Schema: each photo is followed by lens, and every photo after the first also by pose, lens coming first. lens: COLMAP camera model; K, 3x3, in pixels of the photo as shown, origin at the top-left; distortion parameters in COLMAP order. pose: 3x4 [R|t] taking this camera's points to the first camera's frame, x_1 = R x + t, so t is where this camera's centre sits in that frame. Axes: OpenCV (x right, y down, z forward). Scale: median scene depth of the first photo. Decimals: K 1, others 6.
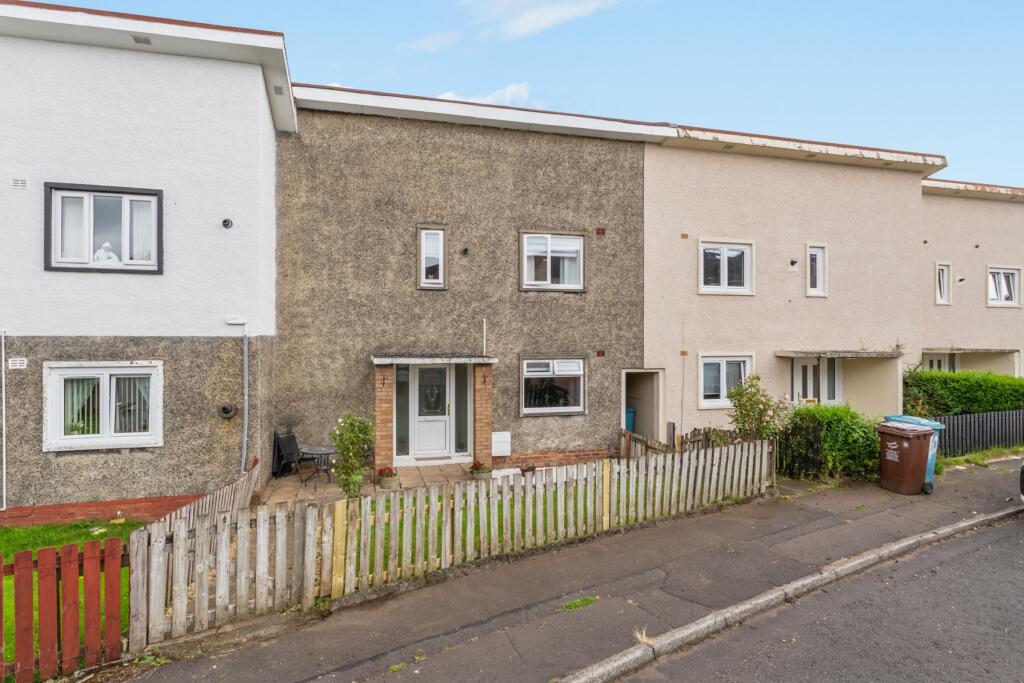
lens RADIAL K [[560.4, 0, 511.9], [0, 560.4, 338.9], [0, 0, 1]] dist [-0.000753, -0.001529]
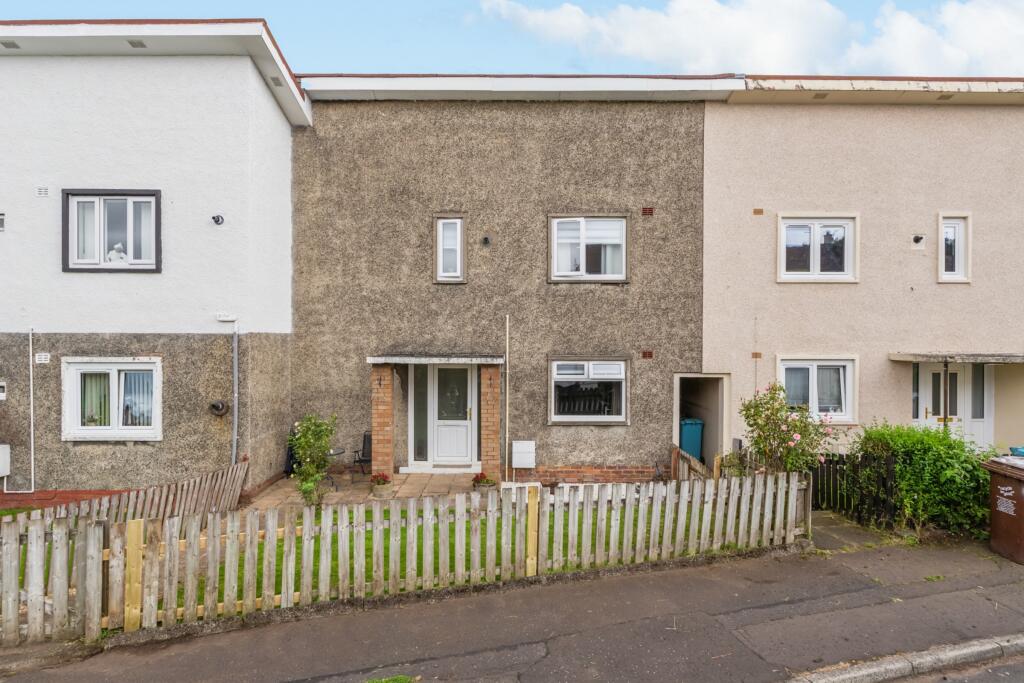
lens RADIAL K [[560.4, 0, 511.5], [0, 560.4, 345.7], [0, 0, 1]] dist [-0.000753, -0.001529]
pose [[0.966144, 0.004544, -0.257963, 0.208743], [-0.002092, 0.999950, 0.009782, 0.005346], [0.257994, -0.008911, 0.966105, 0.142425]]
